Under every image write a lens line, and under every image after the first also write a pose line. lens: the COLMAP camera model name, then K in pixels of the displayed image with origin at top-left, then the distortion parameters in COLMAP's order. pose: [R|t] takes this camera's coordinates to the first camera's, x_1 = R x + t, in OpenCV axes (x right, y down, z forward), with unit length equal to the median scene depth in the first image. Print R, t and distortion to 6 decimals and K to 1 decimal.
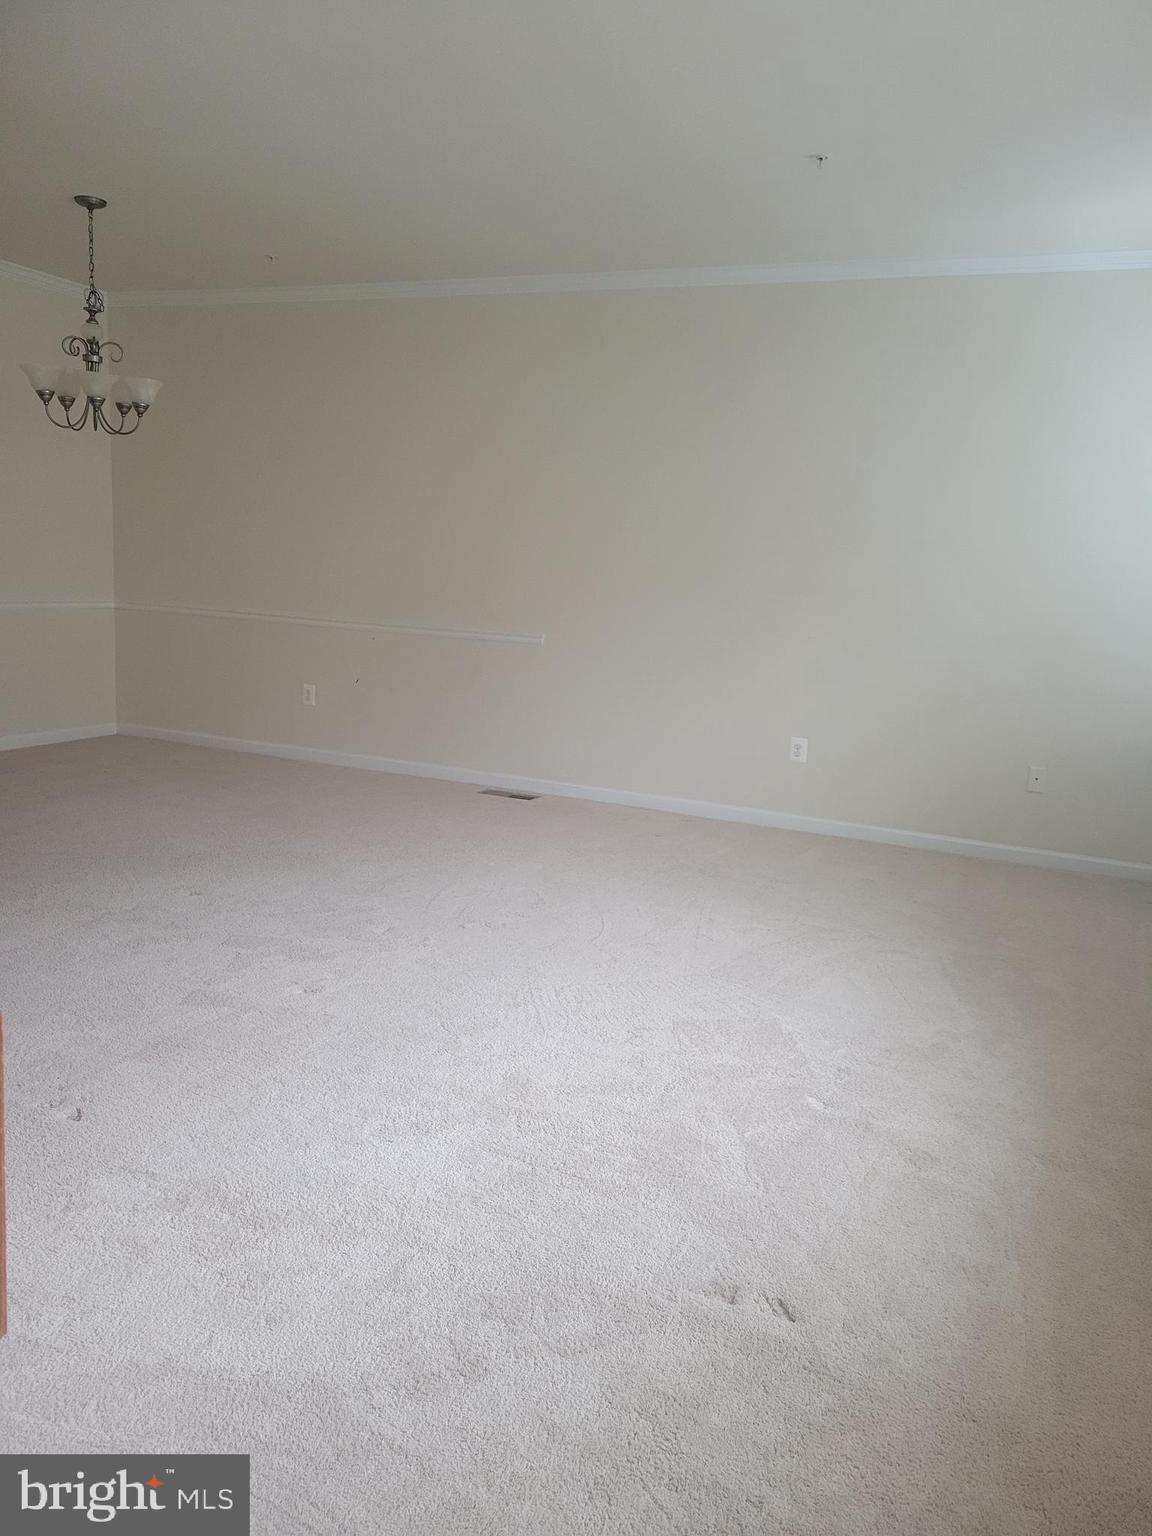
lens RADIAL K [[1161.0, 0, 583.6], [0, 1161.0, 765.5], [0, 0, 1]] dist [0.053416, -0.027601]
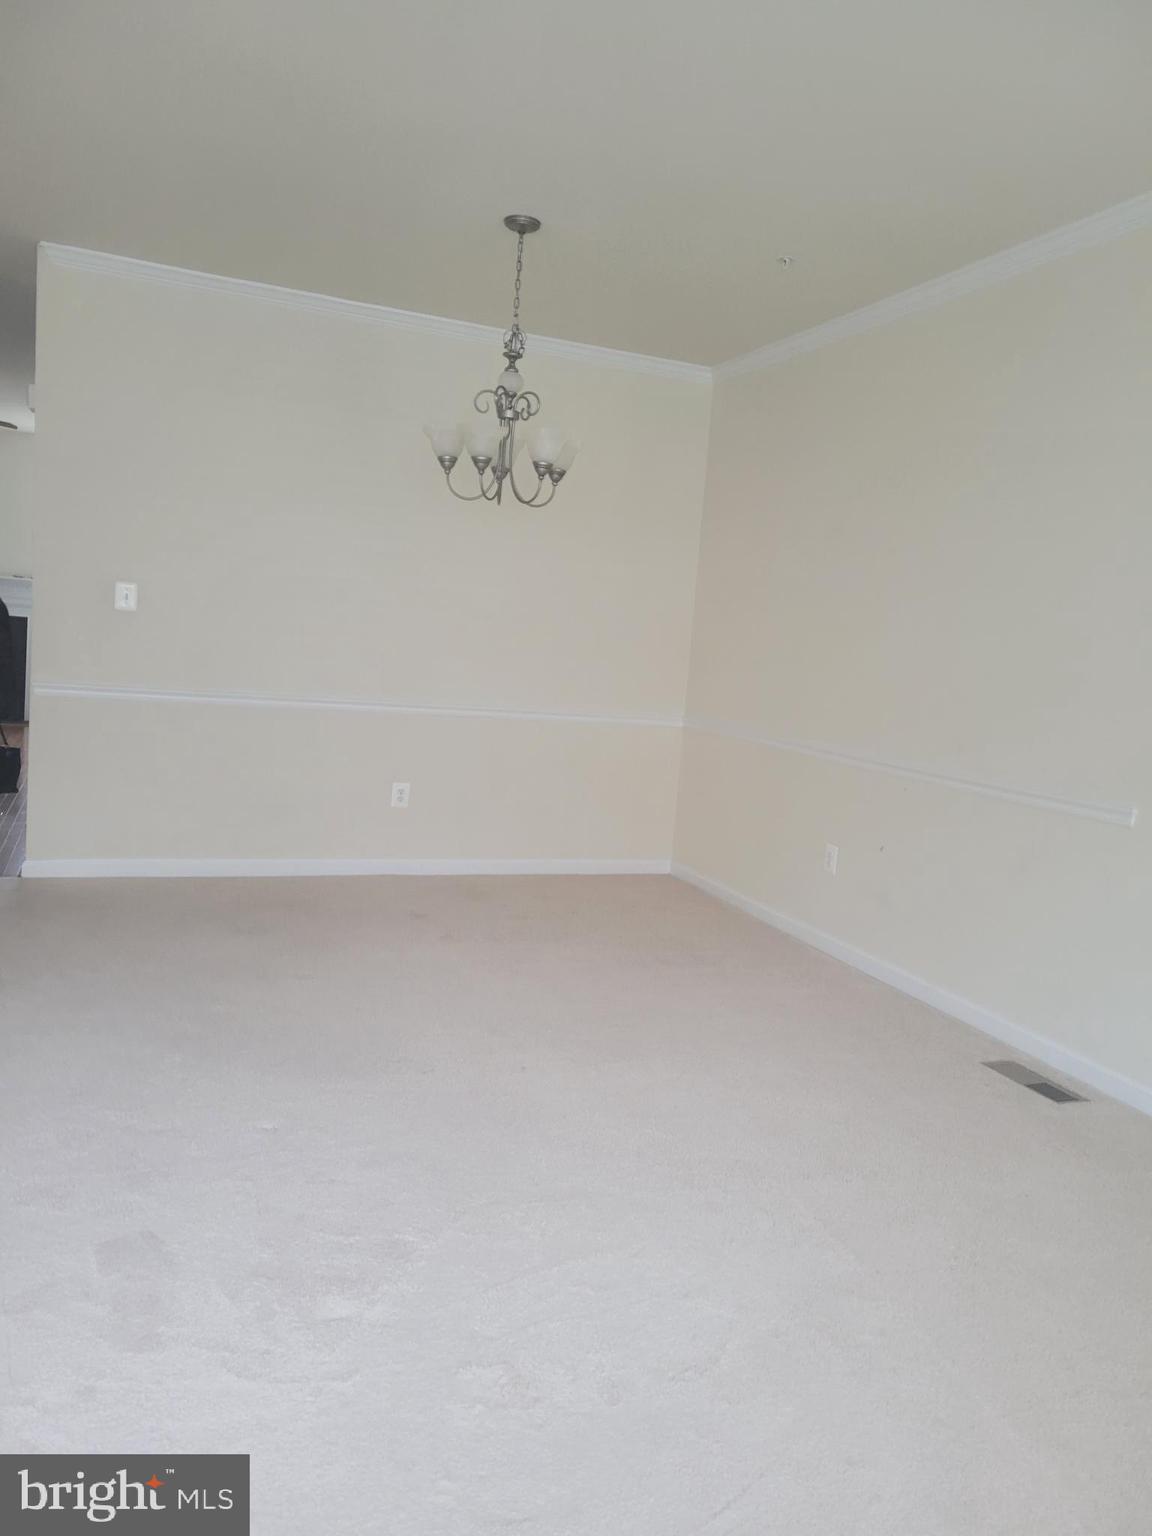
lens RADIAL K [[1161.0, 0, 583.6], [0, 1161.0, 765.5], [0, 0, 1]] dist [0.053416, -0.027601]
pose [[0.716502, 0.082441, -0.692696, 0.198912], [-0.164271, 0.985007, -0.052686, -0.072991], [0.677967, 0.151539, 0.719302, 0.493093]]
